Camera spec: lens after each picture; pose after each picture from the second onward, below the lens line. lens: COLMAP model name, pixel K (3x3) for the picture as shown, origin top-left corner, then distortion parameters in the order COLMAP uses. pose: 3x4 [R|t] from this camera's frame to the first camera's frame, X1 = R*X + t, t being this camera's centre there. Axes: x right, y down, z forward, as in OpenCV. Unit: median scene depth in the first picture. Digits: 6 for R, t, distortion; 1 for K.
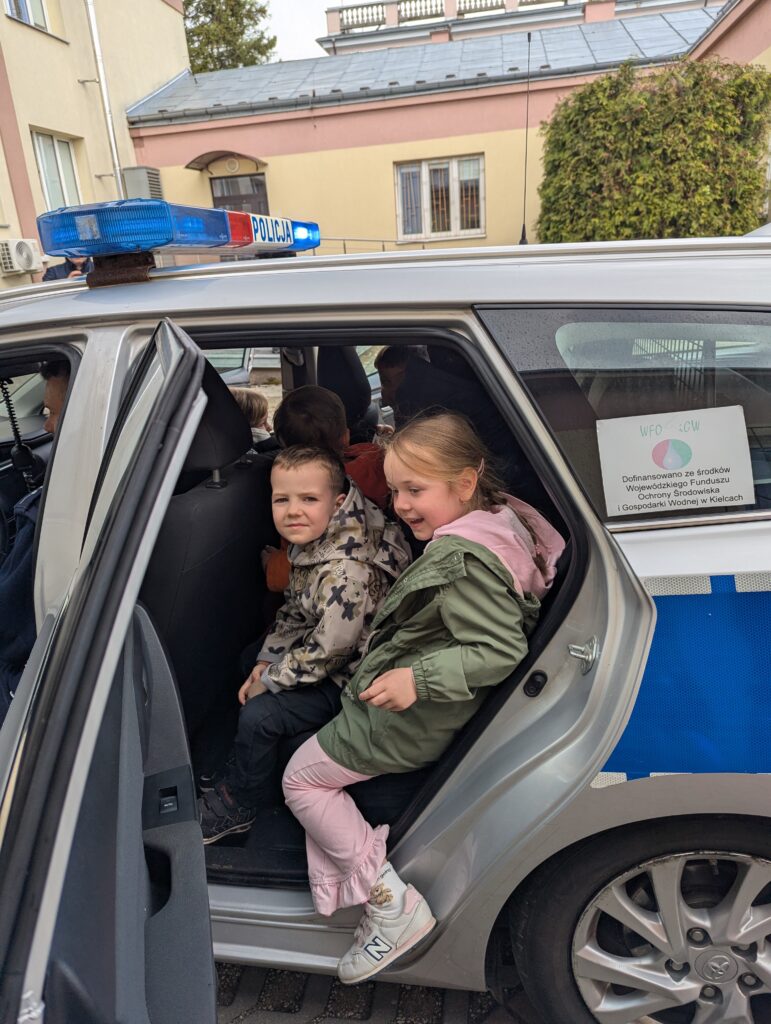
lens RADIAL K [[724.4, 0, 386.2], [0, 724.4, 518.9], [0, 0, 1]] dist [0.040226, -0.039252]
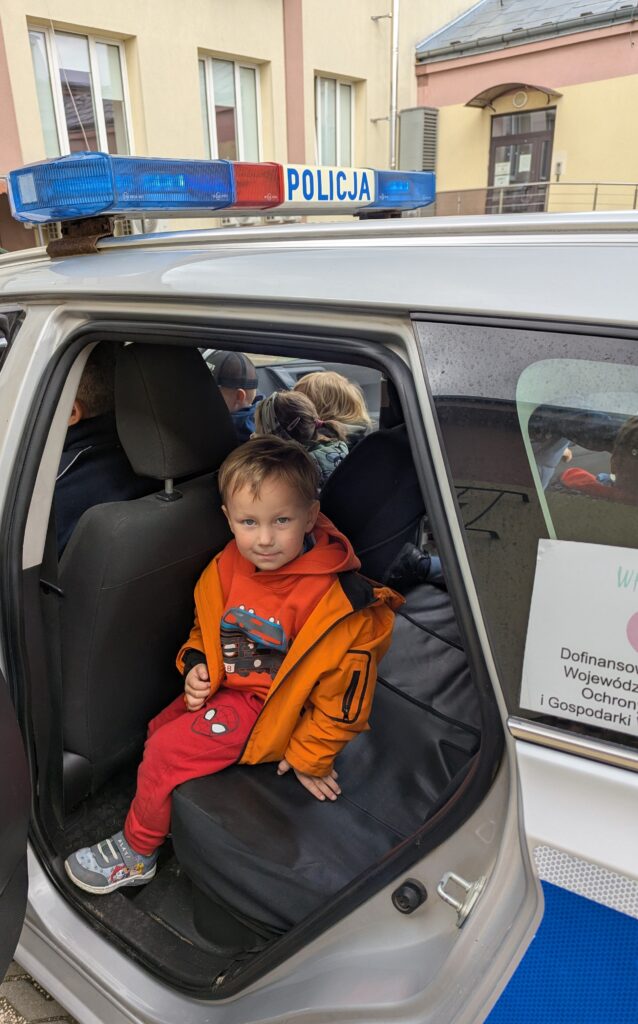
lens RADIAL K [[748.3, 0, 226.3], [0, 748.3, 545.4], [0, 0, 1]] dist [0.007717, -0.005838]
pose [[0.862527, 0.210854, -0.459987, 0.288957], [-0.172678, 0.977127, 0.124116, -0.133332], [0.475636, -0.027624, 0.879208, 0.309894]]
